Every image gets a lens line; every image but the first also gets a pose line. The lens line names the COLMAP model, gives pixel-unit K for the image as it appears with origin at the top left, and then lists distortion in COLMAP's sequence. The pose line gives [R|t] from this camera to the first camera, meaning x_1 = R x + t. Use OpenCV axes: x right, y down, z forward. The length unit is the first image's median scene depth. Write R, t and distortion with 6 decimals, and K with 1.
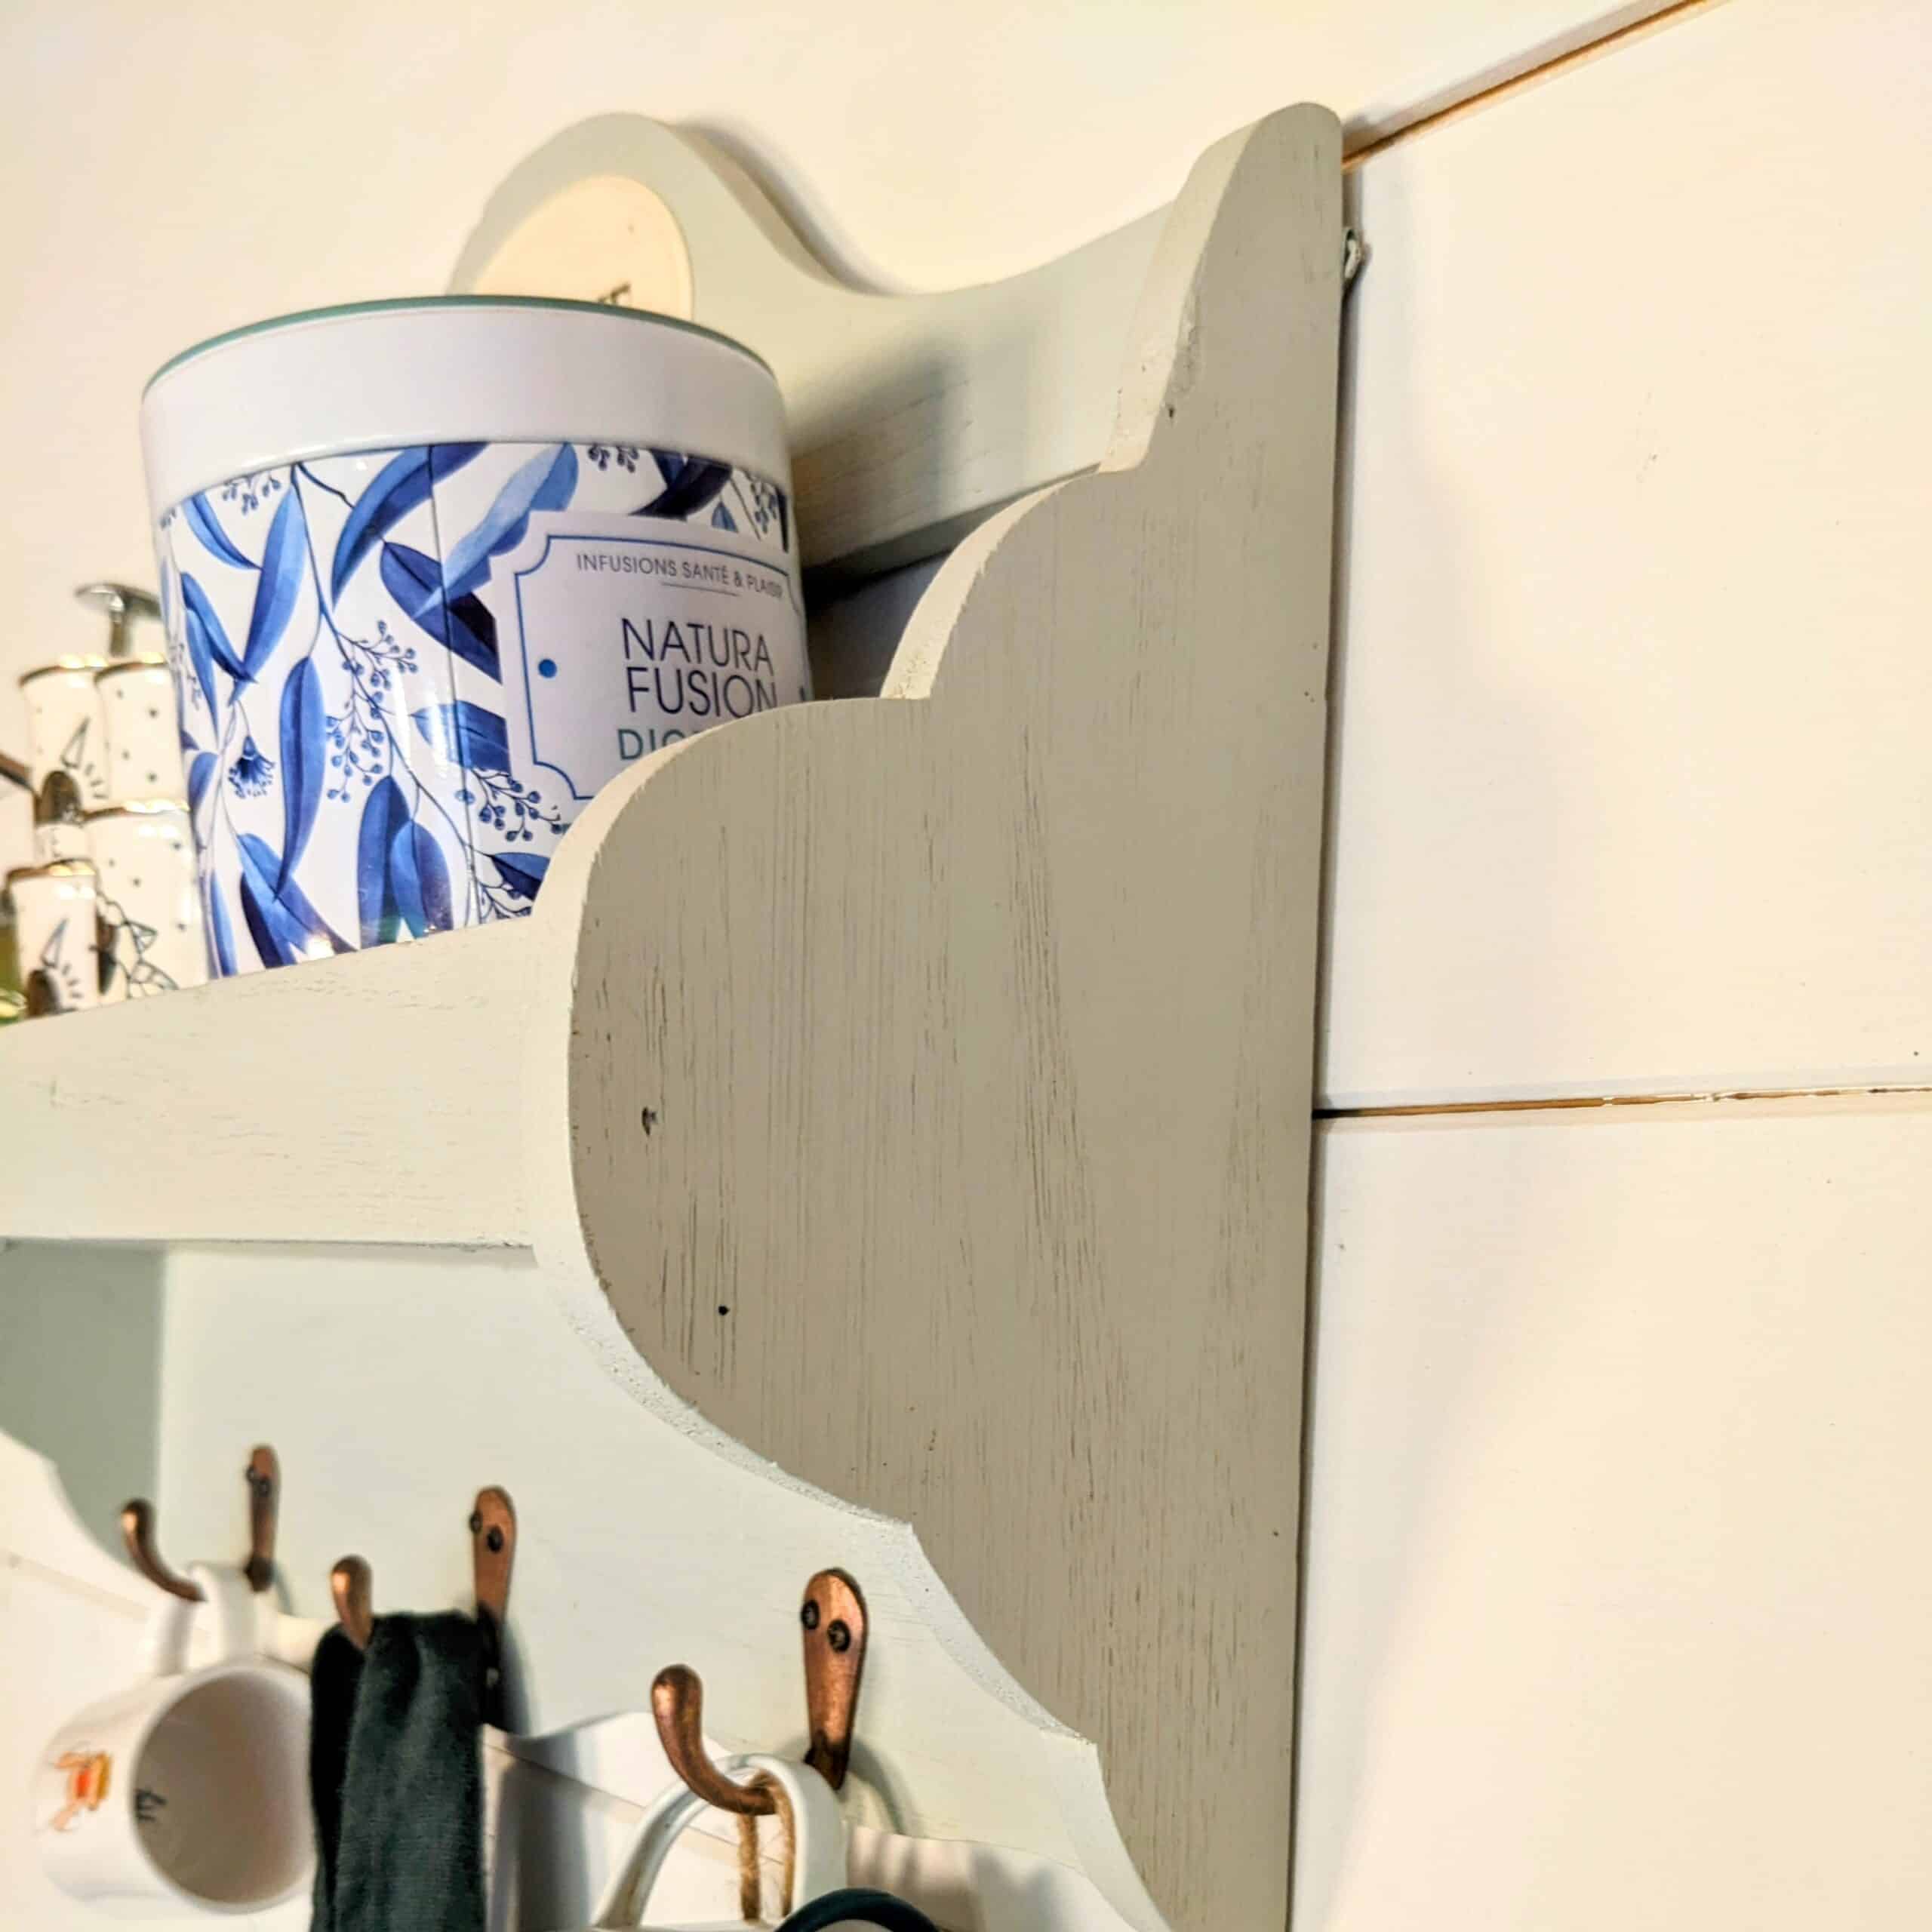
lens RADIAL K [[2127.8, 0, 950.6], [0, 2127.8, 1175.7], [0, 0, 1]] dist [0.127993, -0.369350]
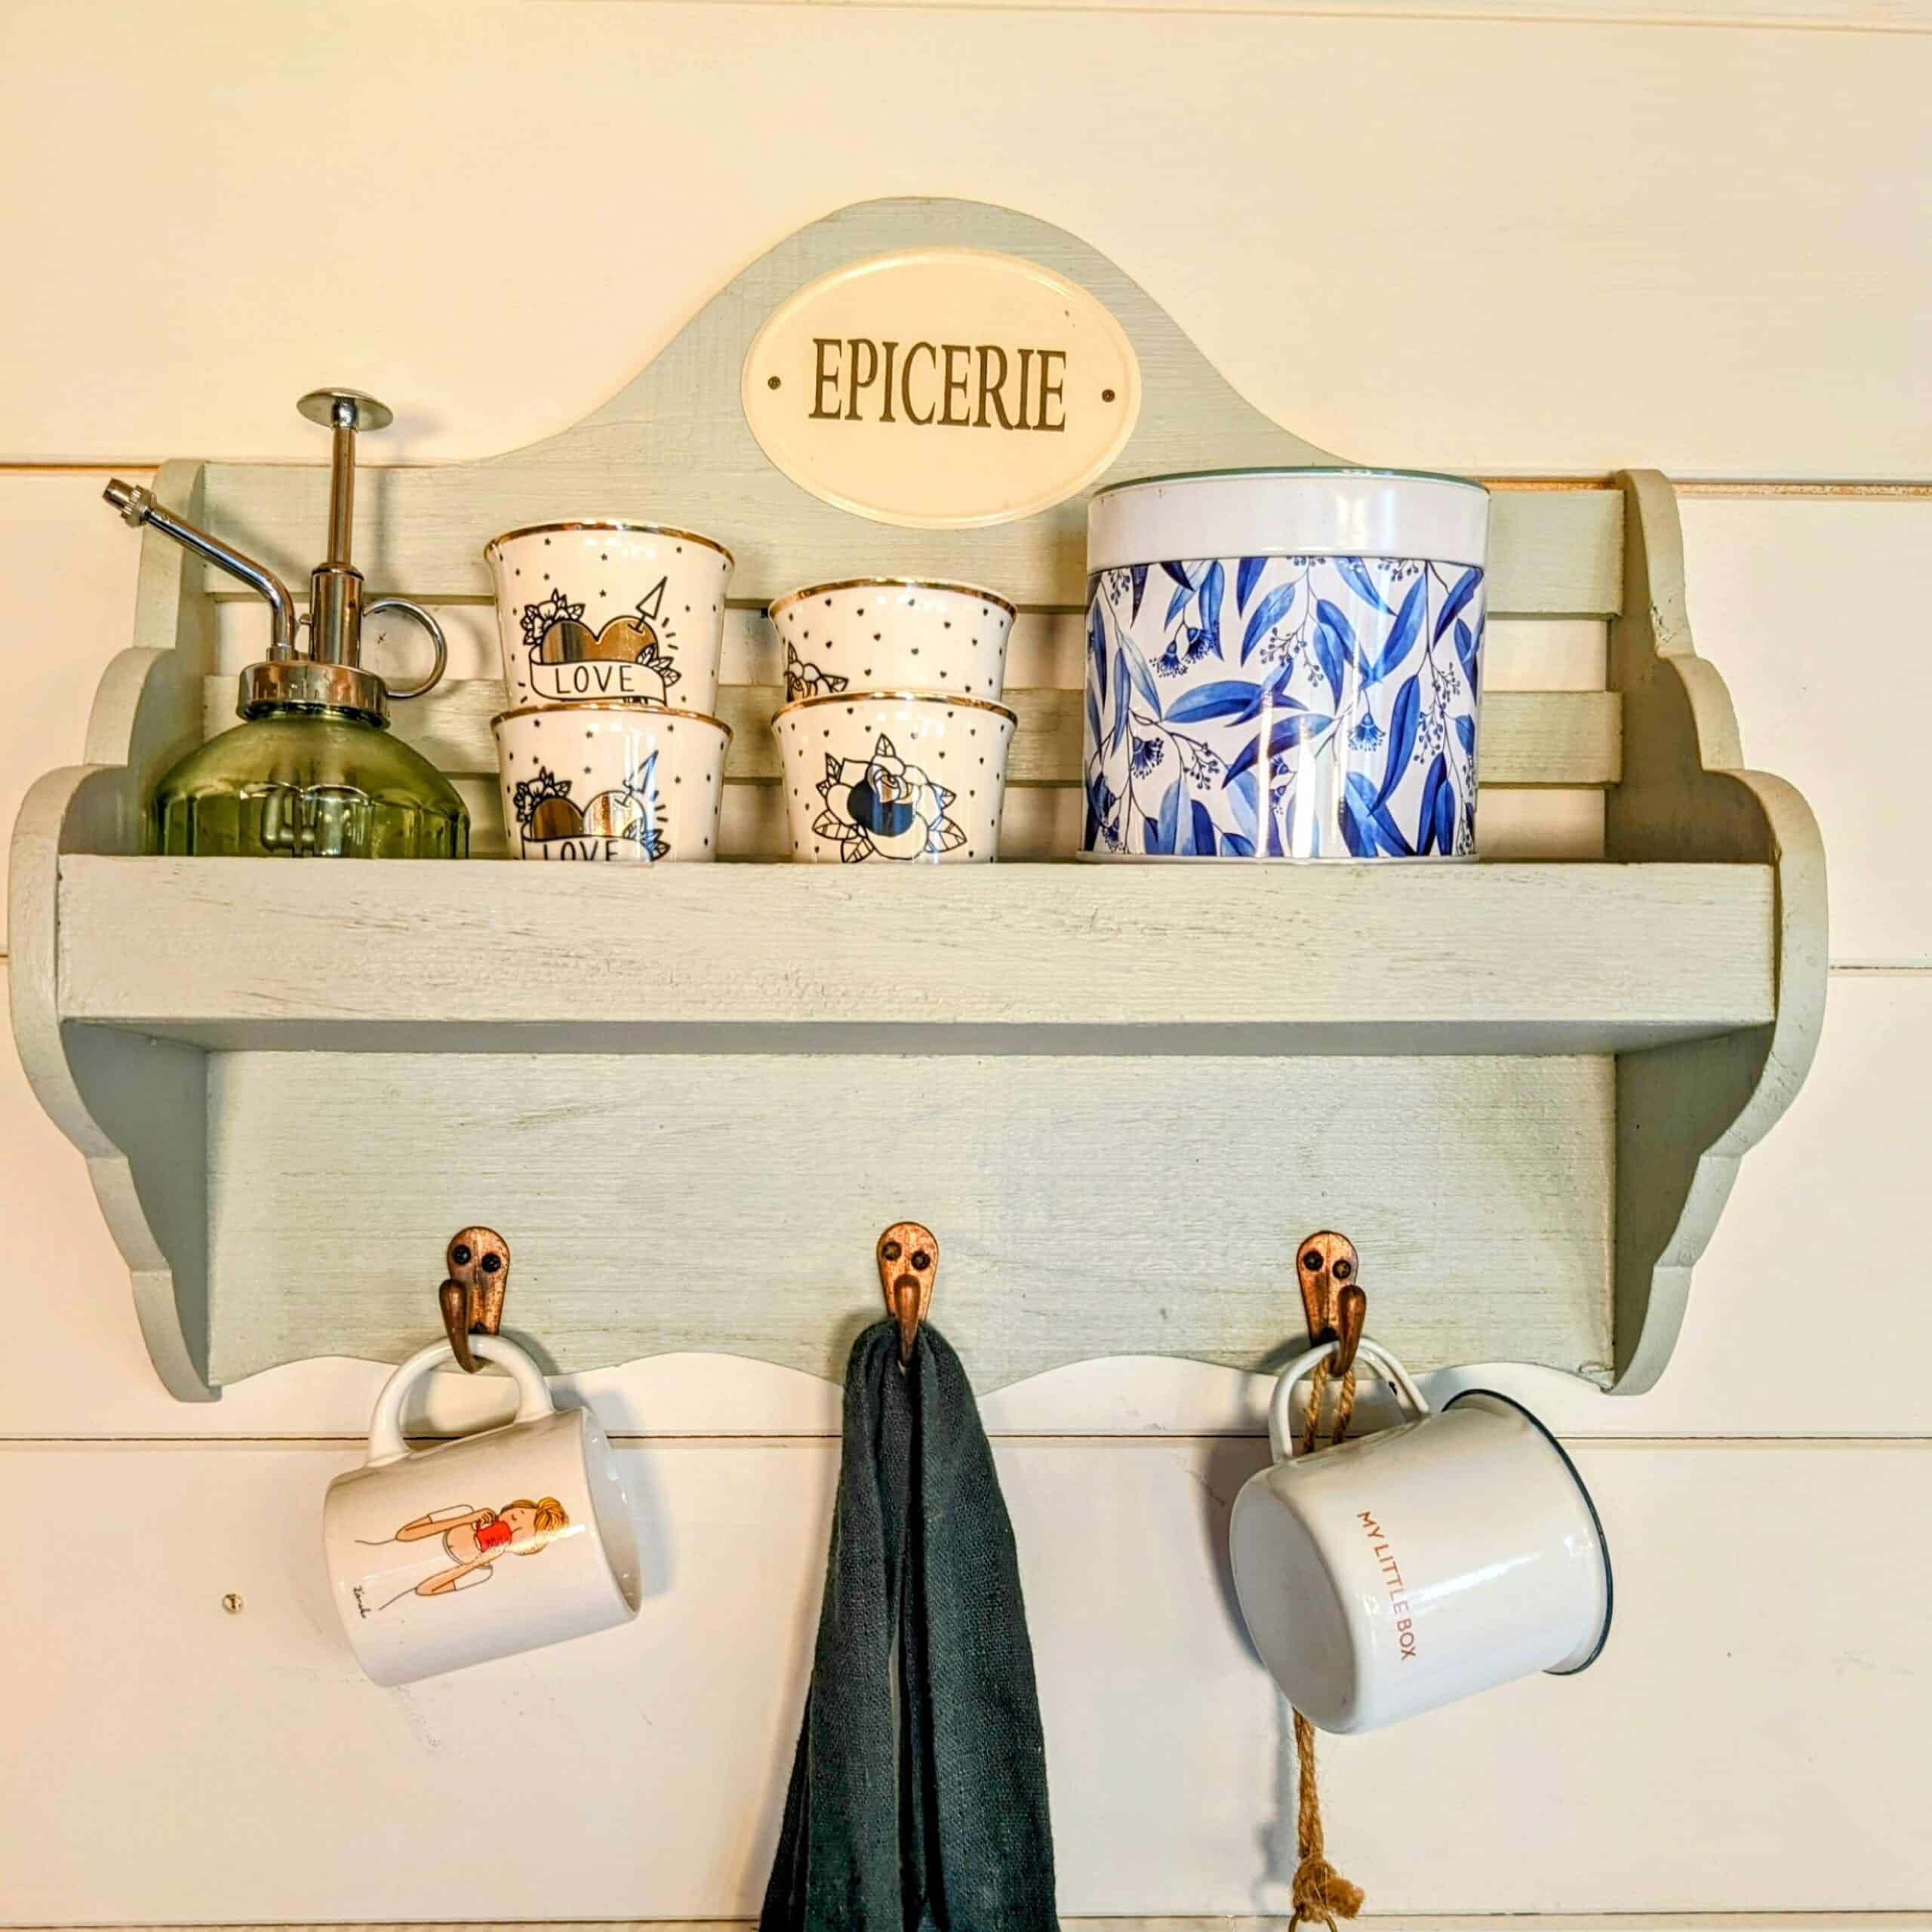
lens RADIAL K [[2127.8, 0, 950.6], [0, 2127.8, 1175.7], [0, 0, 1]] dist [0.127993, -0.369350]
pose [[0.621397, -0.038754, 0.782537, -1.826789], [-0.016082, 0.997935, 0.062192, 0.052219], [-0.783331, -0.051231, 0.619490, 0.213530]]
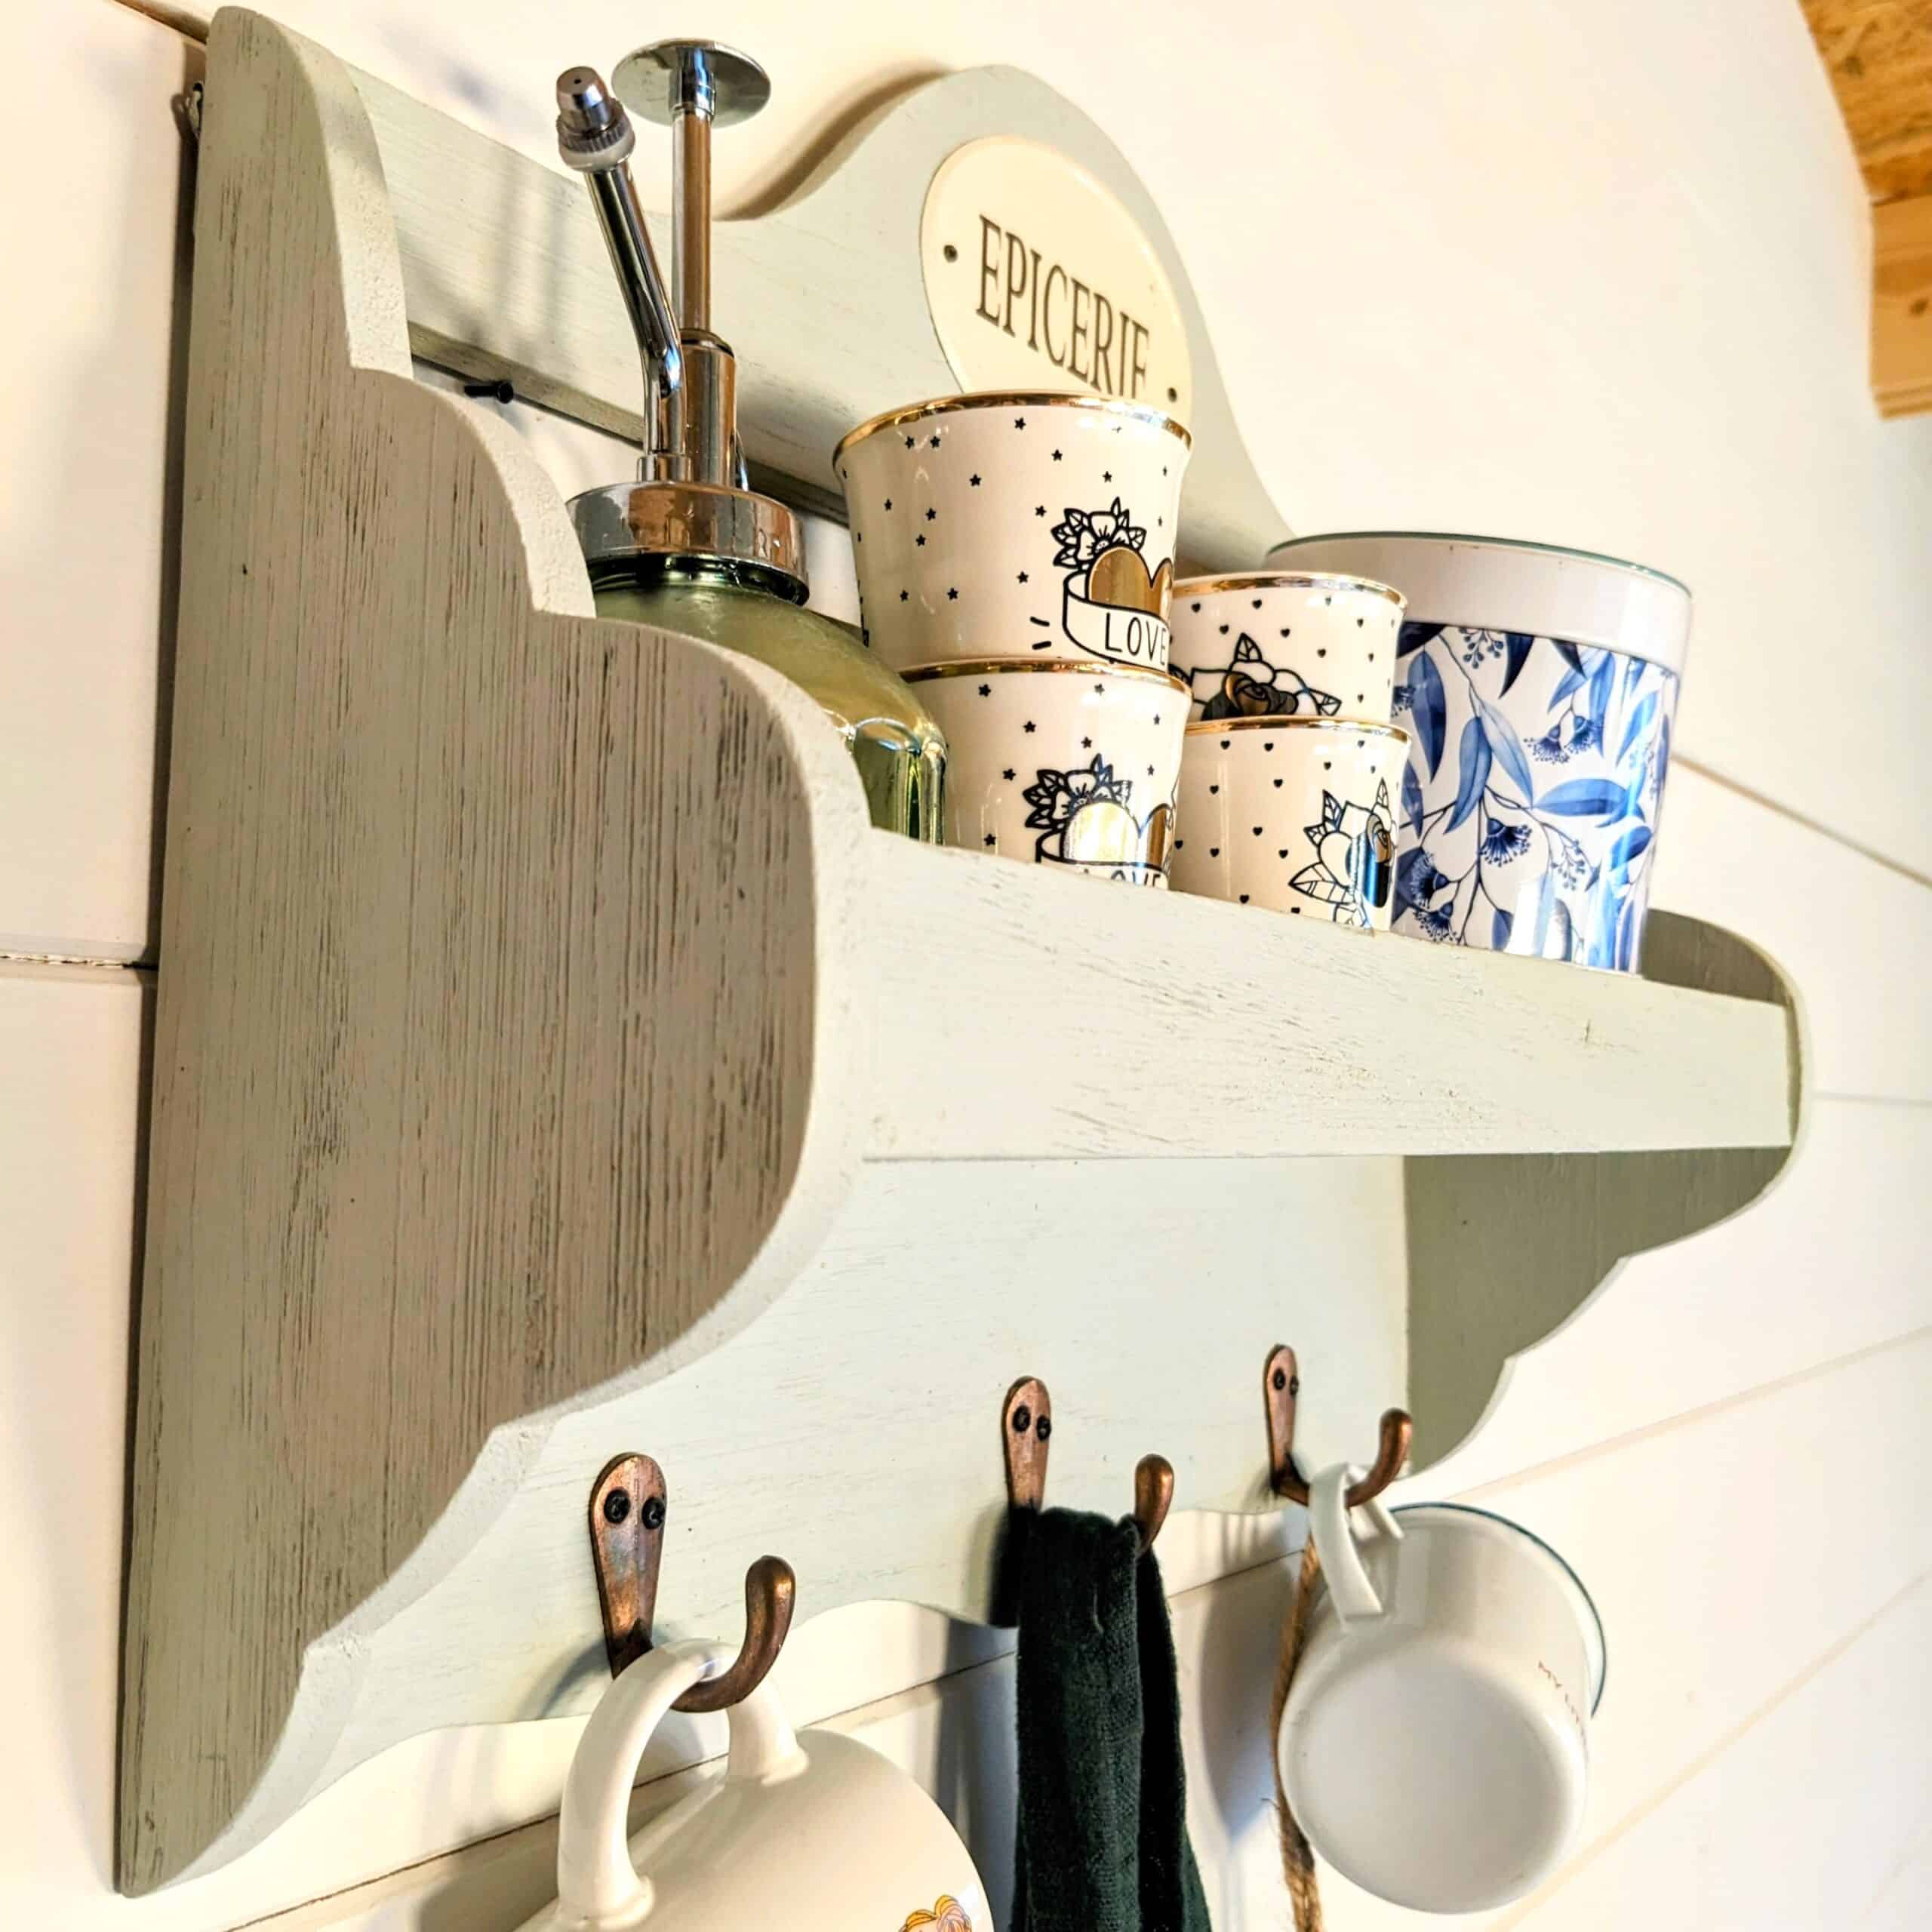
lens RADIAL K [[2076.0, 0, 937.5], [0, 2076.0, 960.6], [0, 0, 1]] dist [0.114717, -0.487580]
pose [[-0.237844, 0.039448, 0.970502, -1.719806], [-0.061886, 0.996529, -0.055672, 0.013143], [-0.969330, -0.073301, -0.234577, 1.887501]]
